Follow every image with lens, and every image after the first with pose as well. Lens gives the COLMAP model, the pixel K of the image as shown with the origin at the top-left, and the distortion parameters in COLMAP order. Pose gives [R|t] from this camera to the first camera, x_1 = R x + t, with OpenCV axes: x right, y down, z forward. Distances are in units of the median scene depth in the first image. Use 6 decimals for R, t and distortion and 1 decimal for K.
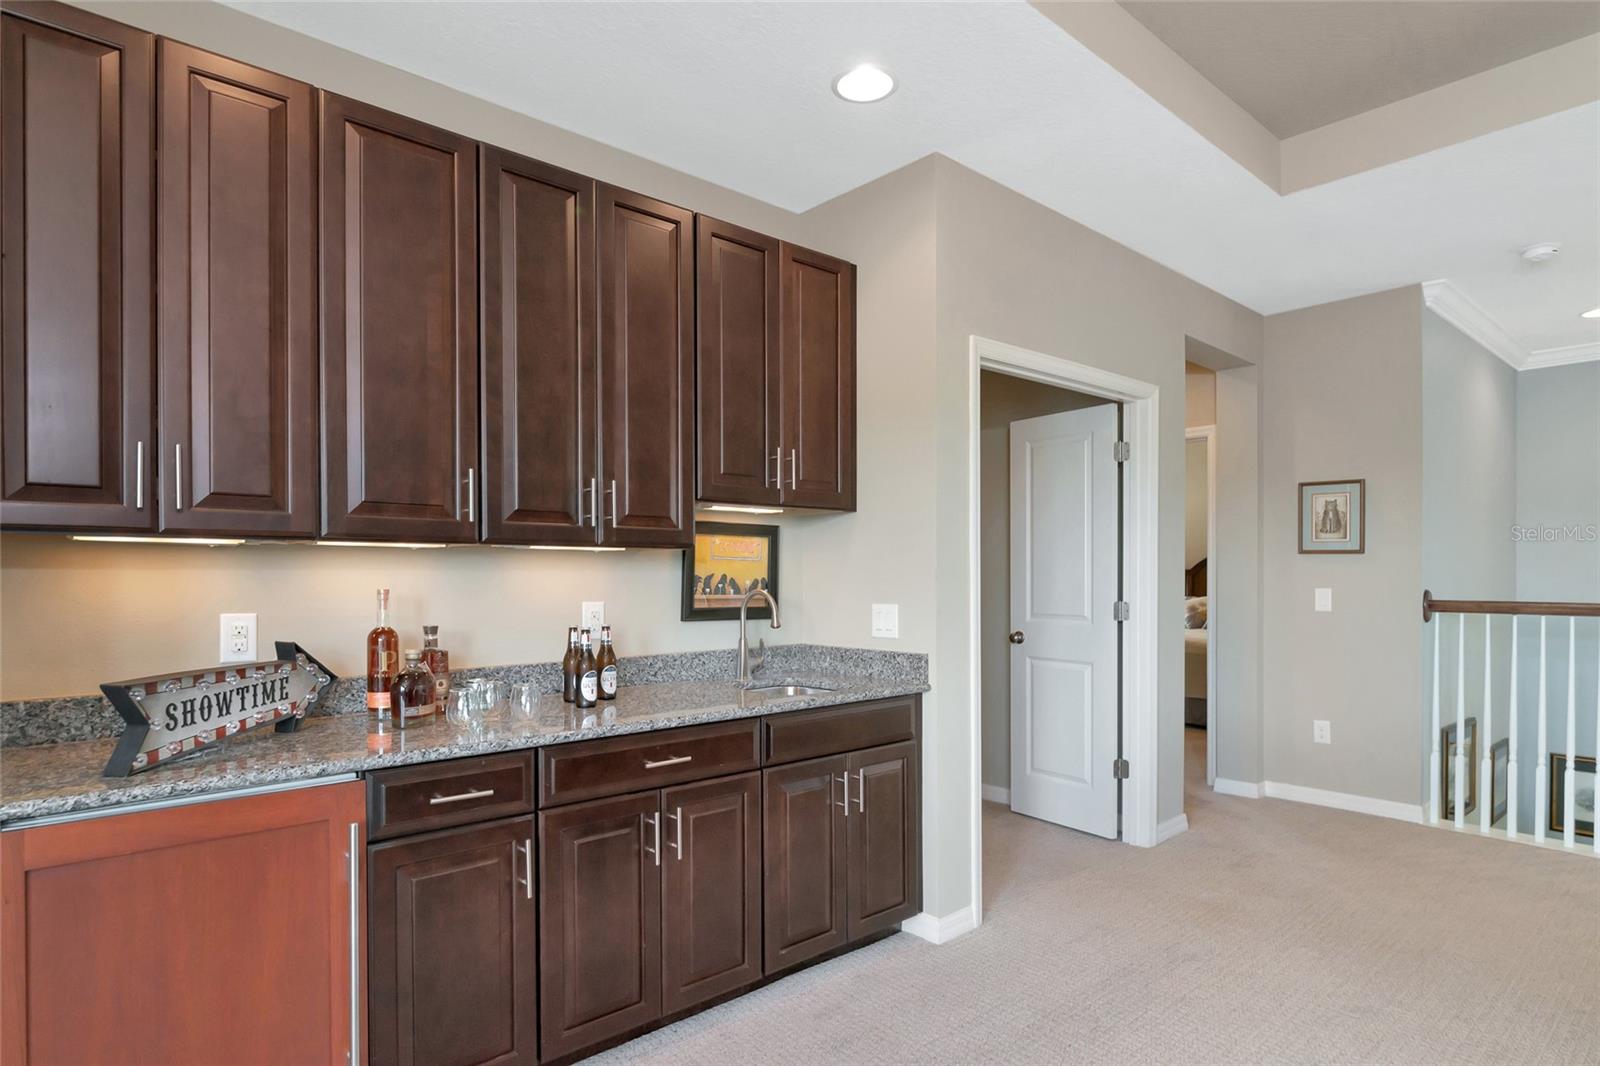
lens RADIAL K [[863.8, 0, 797.7], [0, 863.8, 558.0], [0, 0, 1]] dist [0.006093, 0.000937]
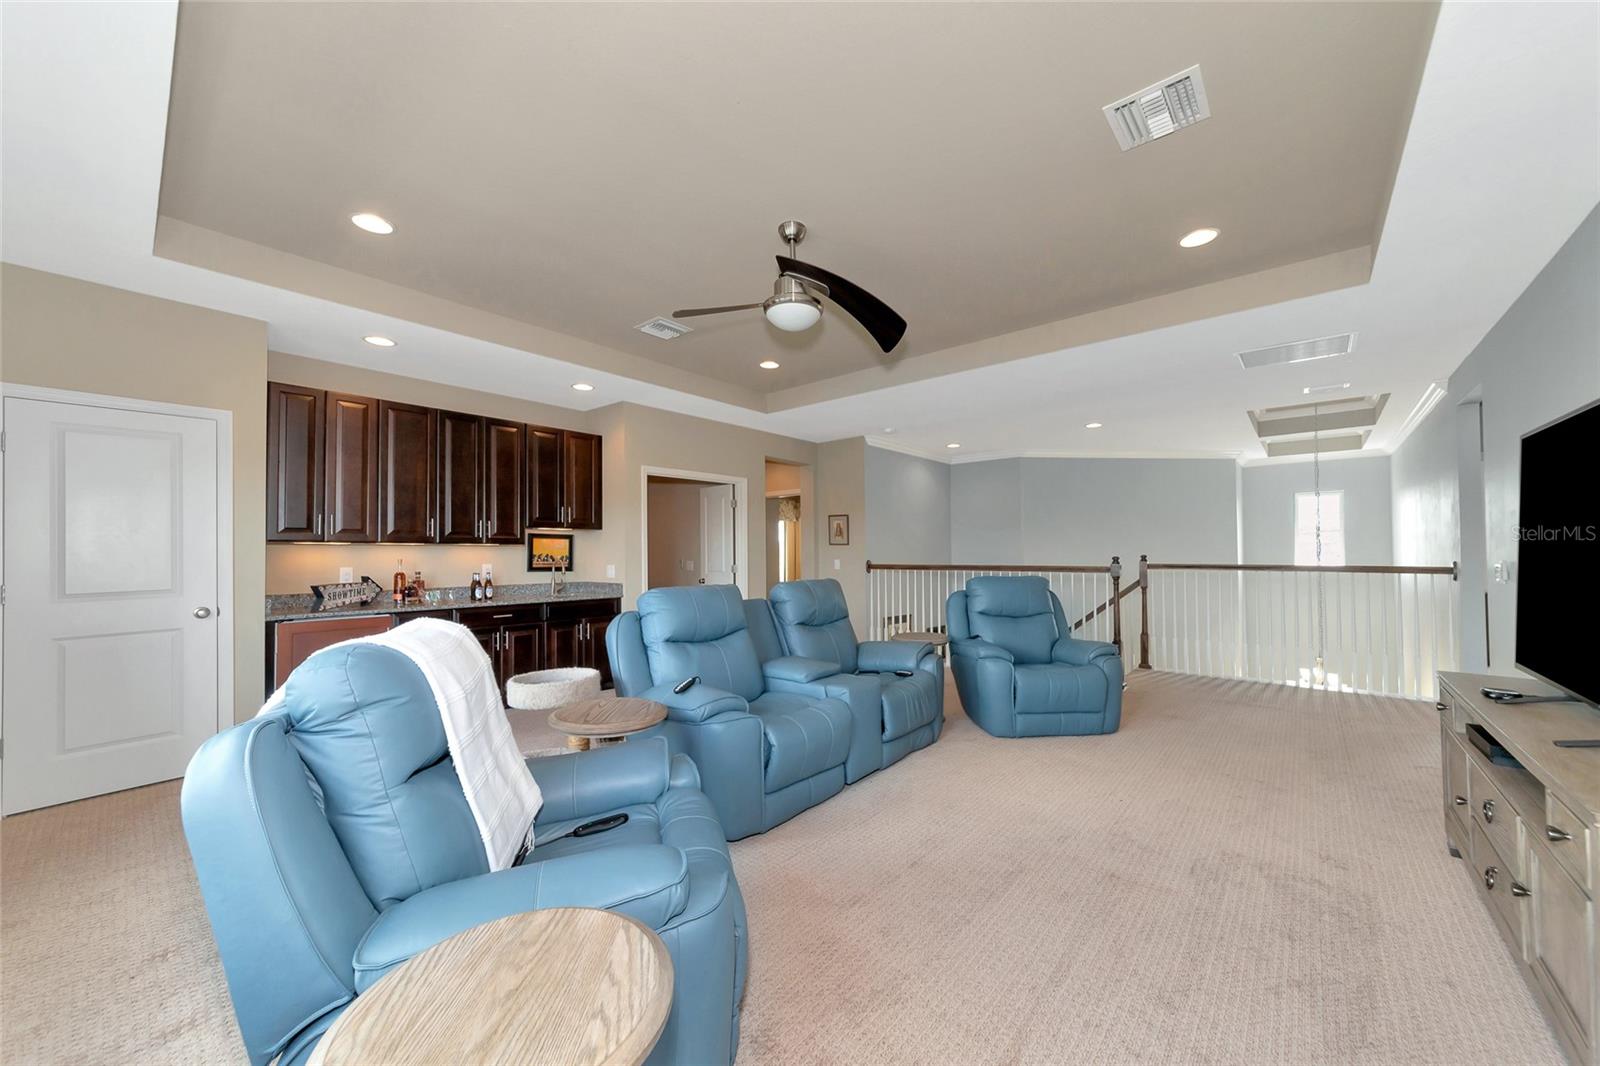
lens RADIAL K [[567.0, 0, 800.0], [0, 567.0, 533.0], [0, 0, 1]] dist [-0.000549, -0.000069]
pose [[0.988129, 0.006466, 0.153488, 0.546473], [-0.004227, 0.999880, -0.014907, -0.028926], [-0.153565, 0.014081, 0.988038, -1.072504]]
